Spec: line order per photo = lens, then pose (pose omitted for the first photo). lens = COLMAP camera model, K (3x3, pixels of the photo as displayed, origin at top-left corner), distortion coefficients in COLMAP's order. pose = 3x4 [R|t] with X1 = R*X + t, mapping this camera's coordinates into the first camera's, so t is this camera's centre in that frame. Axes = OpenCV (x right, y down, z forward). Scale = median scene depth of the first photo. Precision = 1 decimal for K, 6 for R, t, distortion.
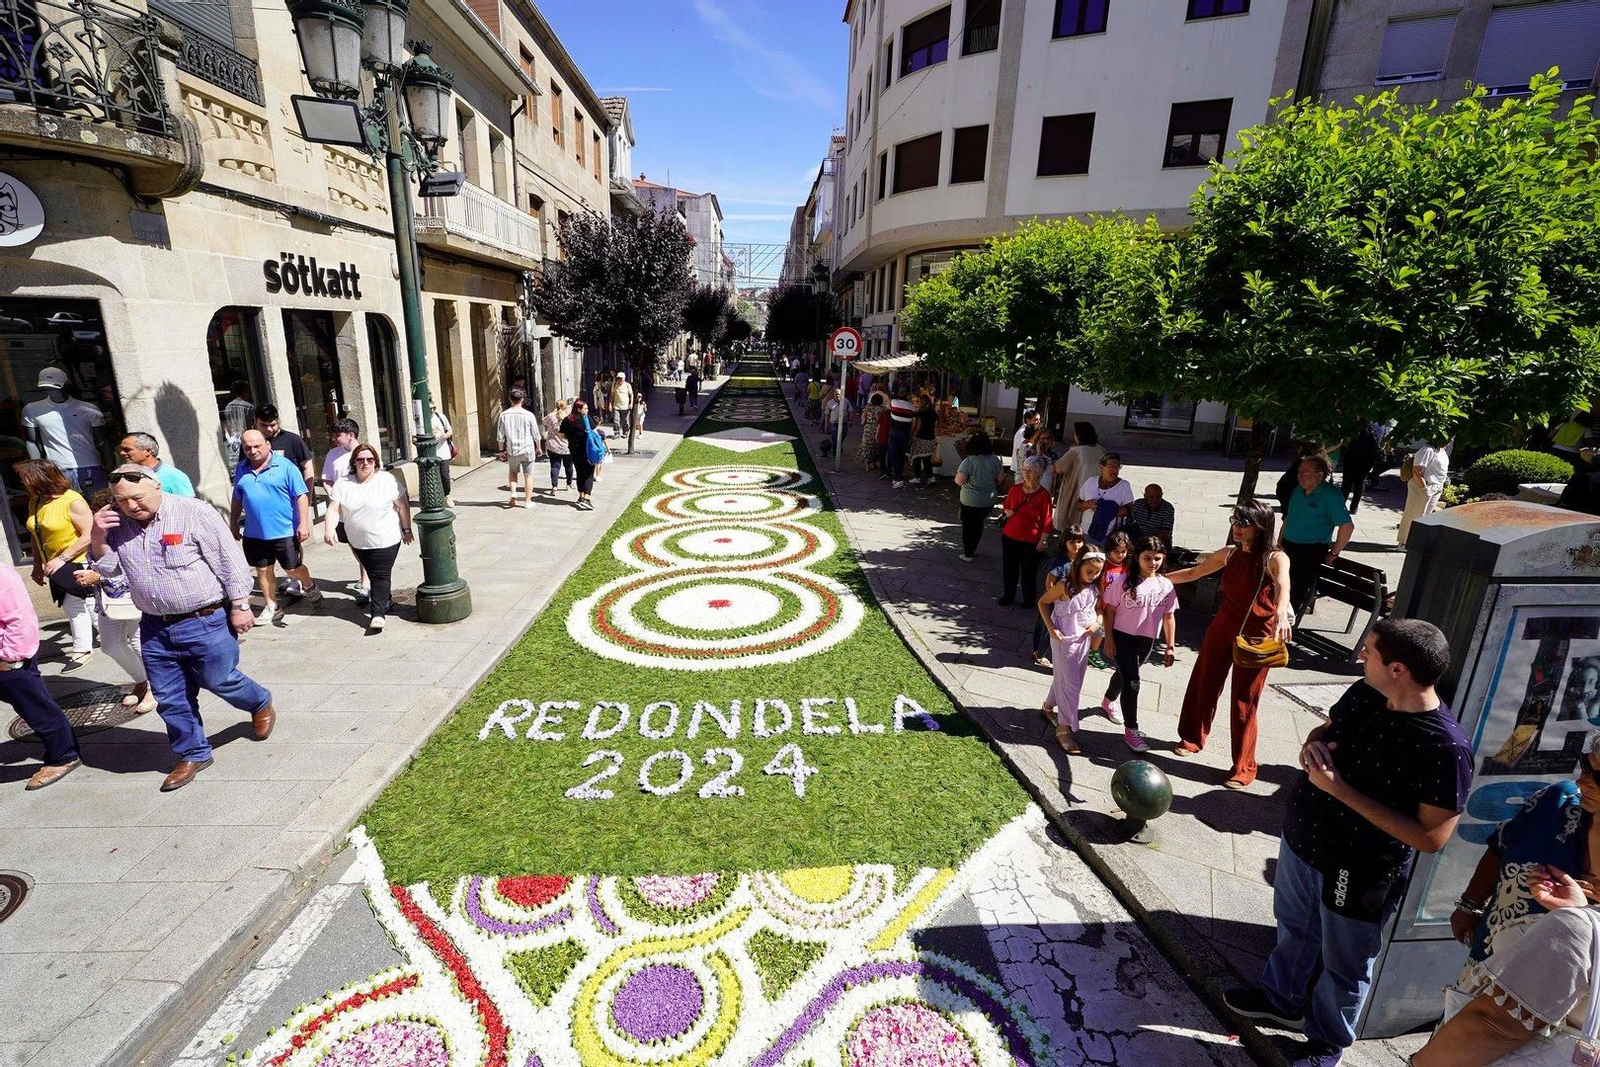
lens RADIAL K [[714.1, 0, 790.0], [0, 714.1, 535.3], [0, 0, 1]] dist [-0.003269, 0.000760]
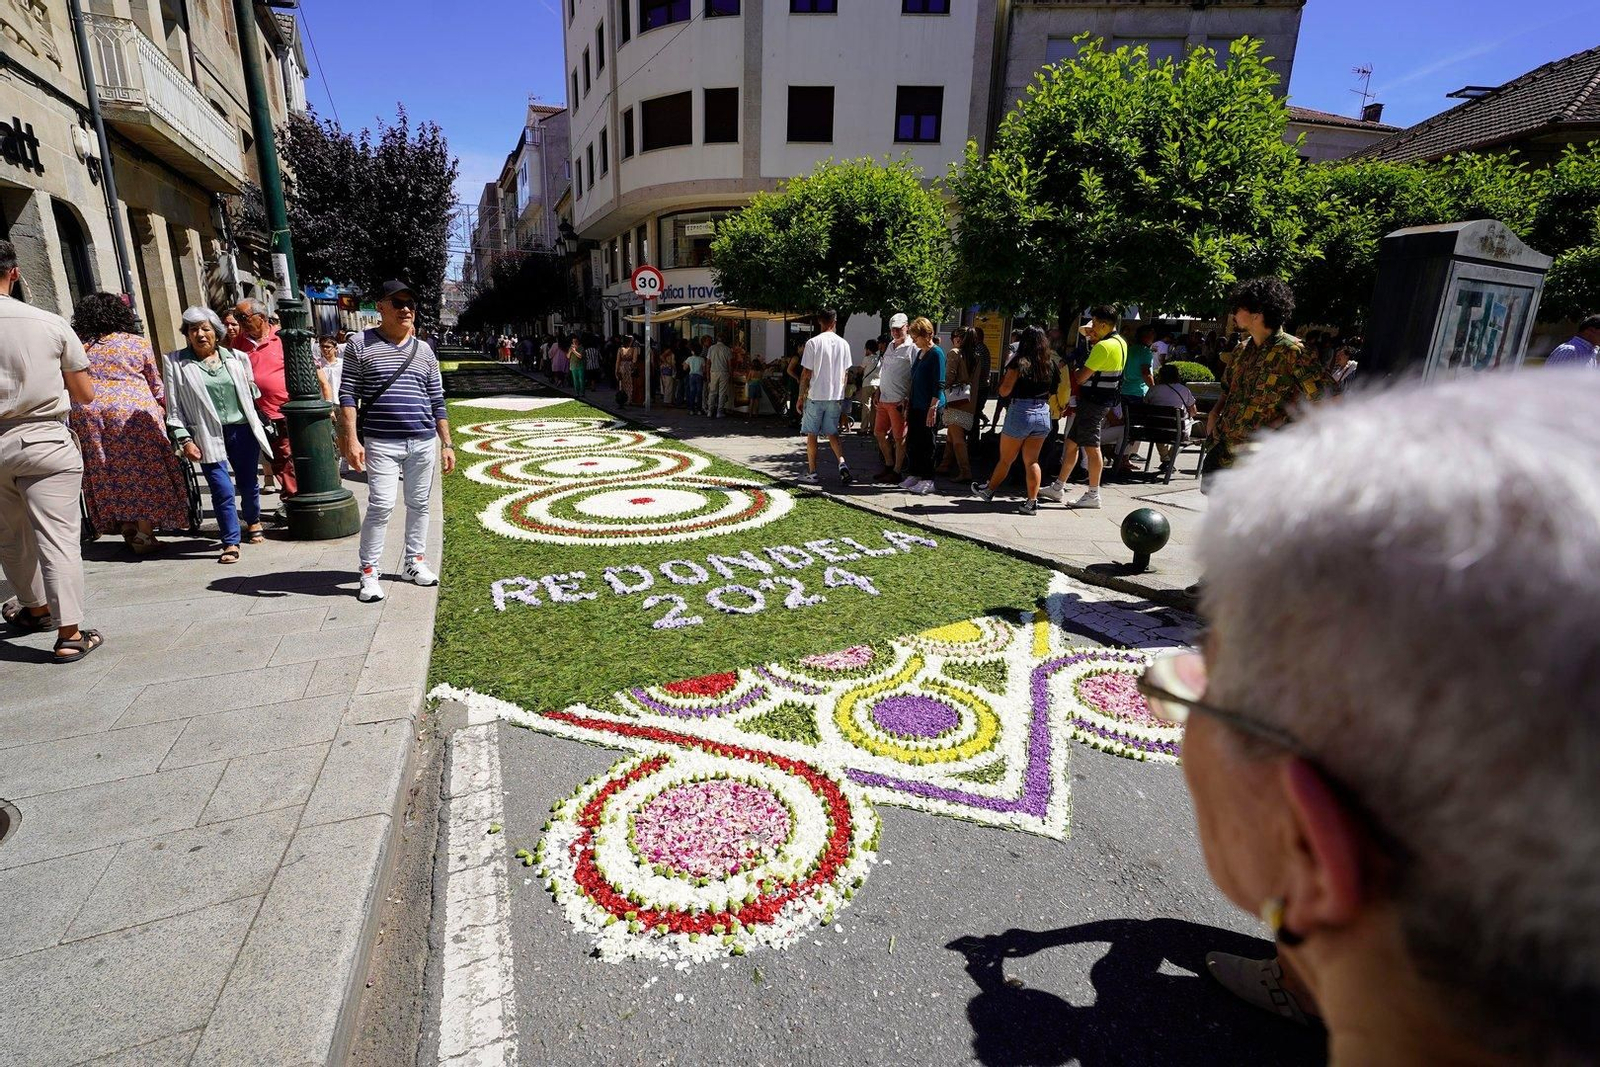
lens RADIAL K [[714.1, 0, 790.0], [0, 714.1, 535.3], [0, 0, 1]] dist [-0.003269, 0.000760]
pose [[0.920675, -0.106436, 0.375538, -0.179371], [0.104725, 0.994186, 0.025030, 0.088766], [-0.376019, 0.016284, 0.926469, 0.027647]]
